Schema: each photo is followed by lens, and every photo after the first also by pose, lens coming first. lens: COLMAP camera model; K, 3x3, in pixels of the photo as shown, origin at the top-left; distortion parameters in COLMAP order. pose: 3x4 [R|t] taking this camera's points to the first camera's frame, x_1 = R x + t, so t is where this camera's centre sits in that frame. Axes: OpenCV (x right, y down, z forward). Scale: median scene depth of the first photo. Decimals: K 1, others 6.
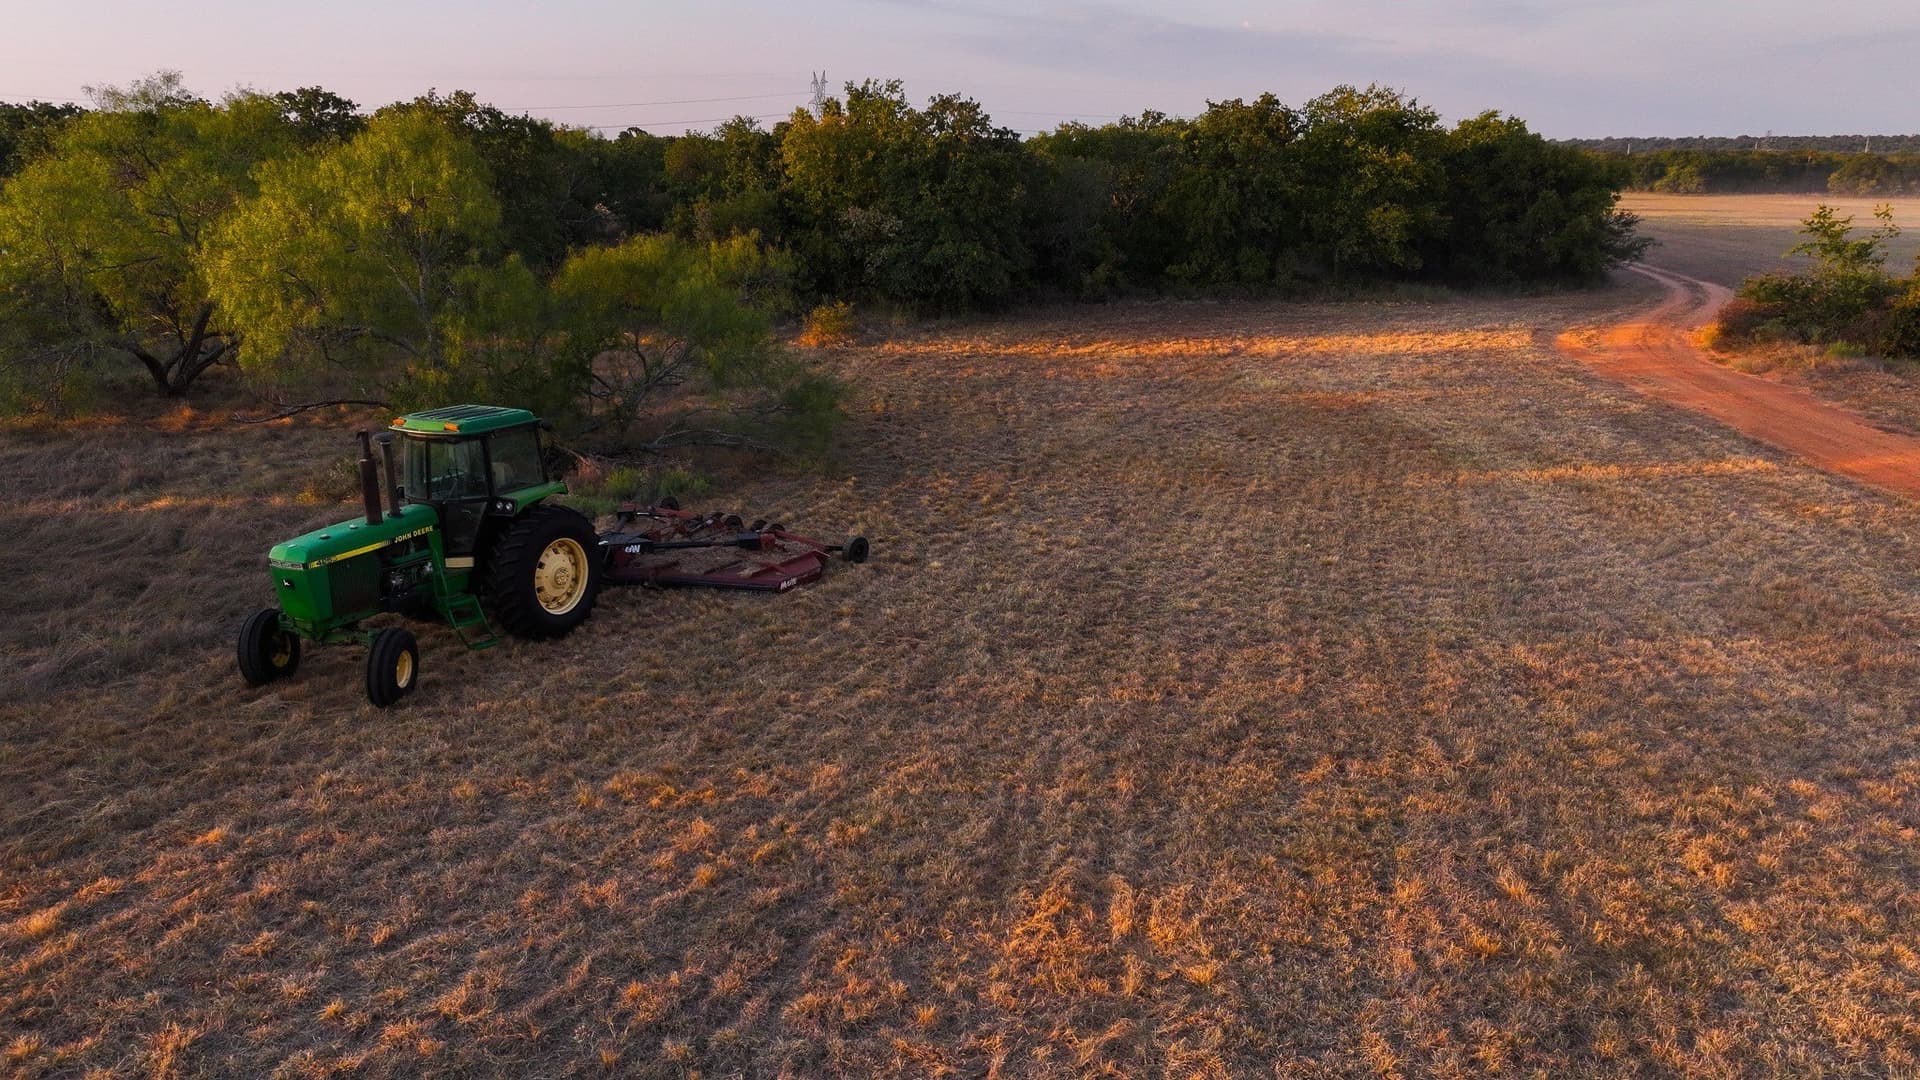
lens RADIAL K [[1359.3, 0, 960.6], [0, 1359.3, 542.3], [0, 0, 1]] dist [0.006716, 0.002878]
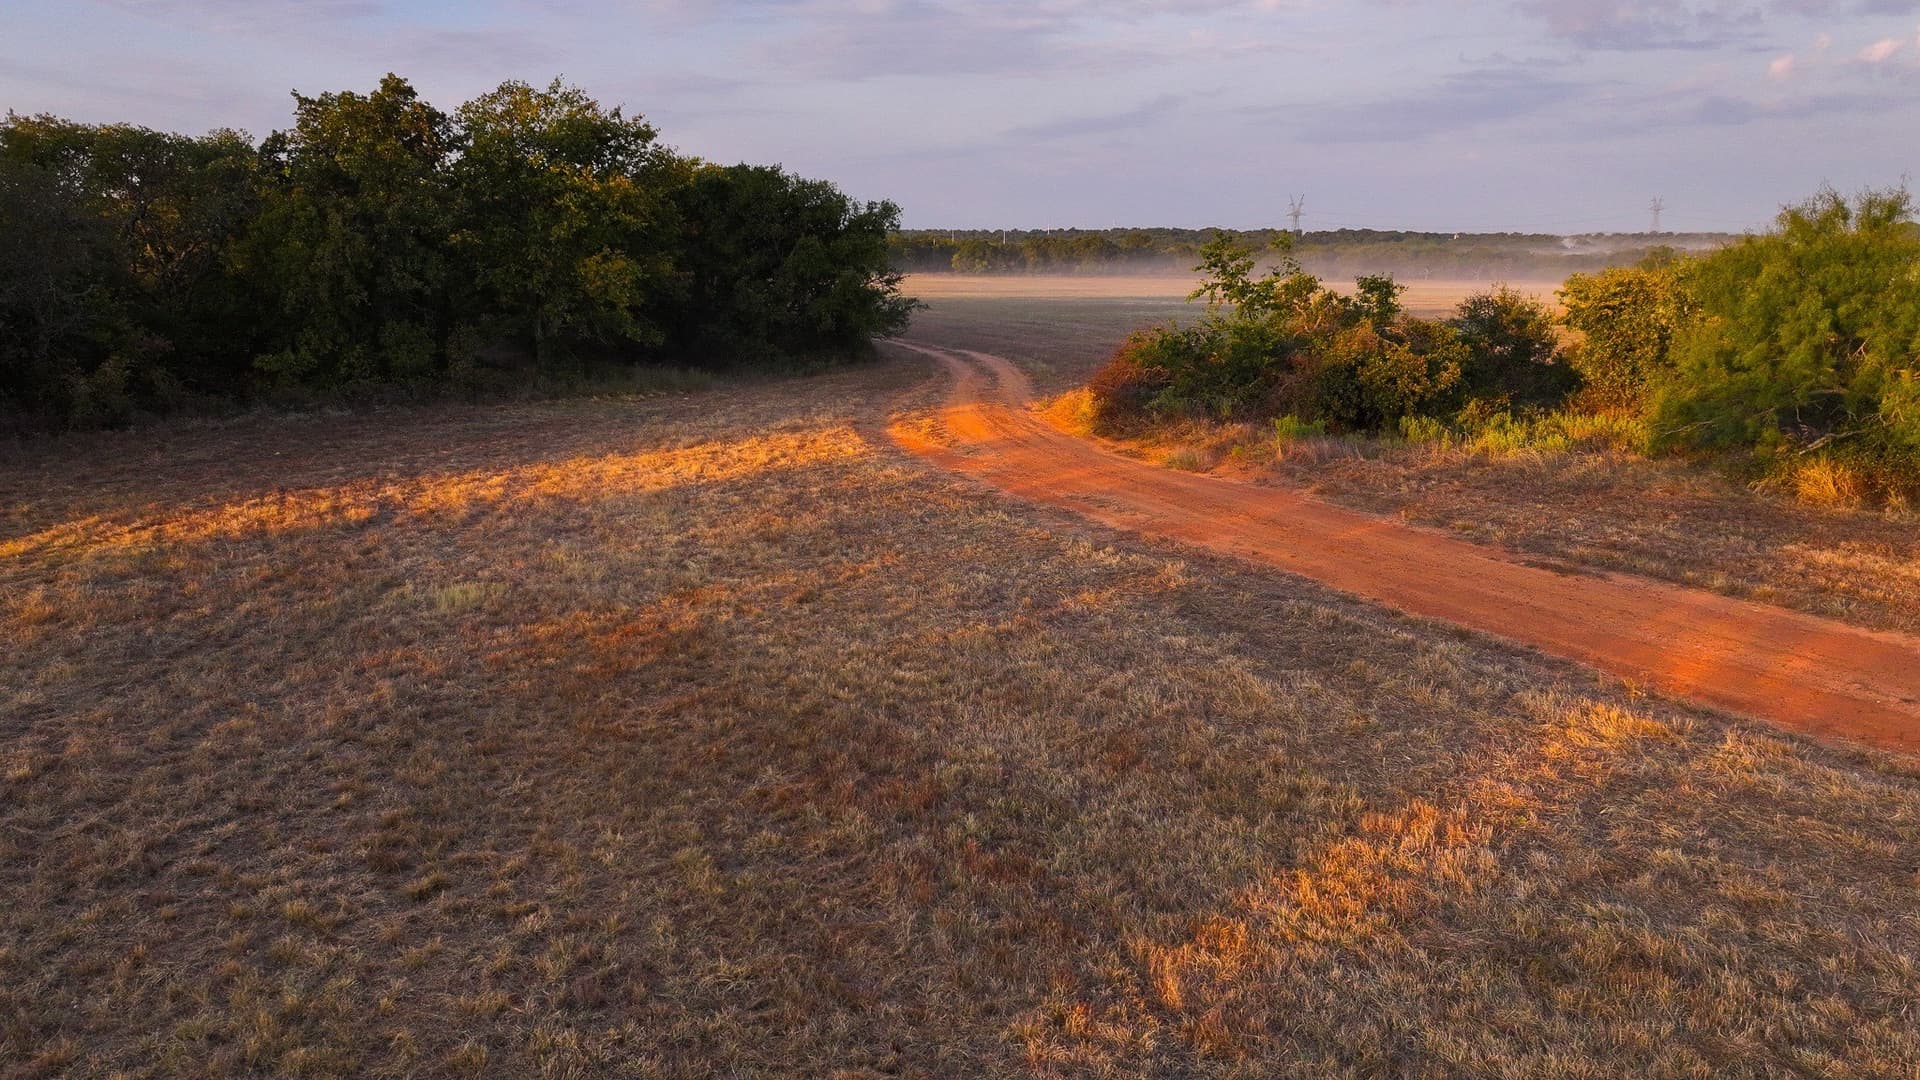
lens RADIAL K [[1359.3, 0, 961.9], [0, 1359.3, 536.2], [0, 0, 1]] dist [0.006716, 0.002878]
pose [[0.836232, -0.114569, 0.536275, 0.084597], [0.150420, 0.988345, -0.023407, -0.067445], [-0.527343, 0.100240, 0.843719, 0.354952]]
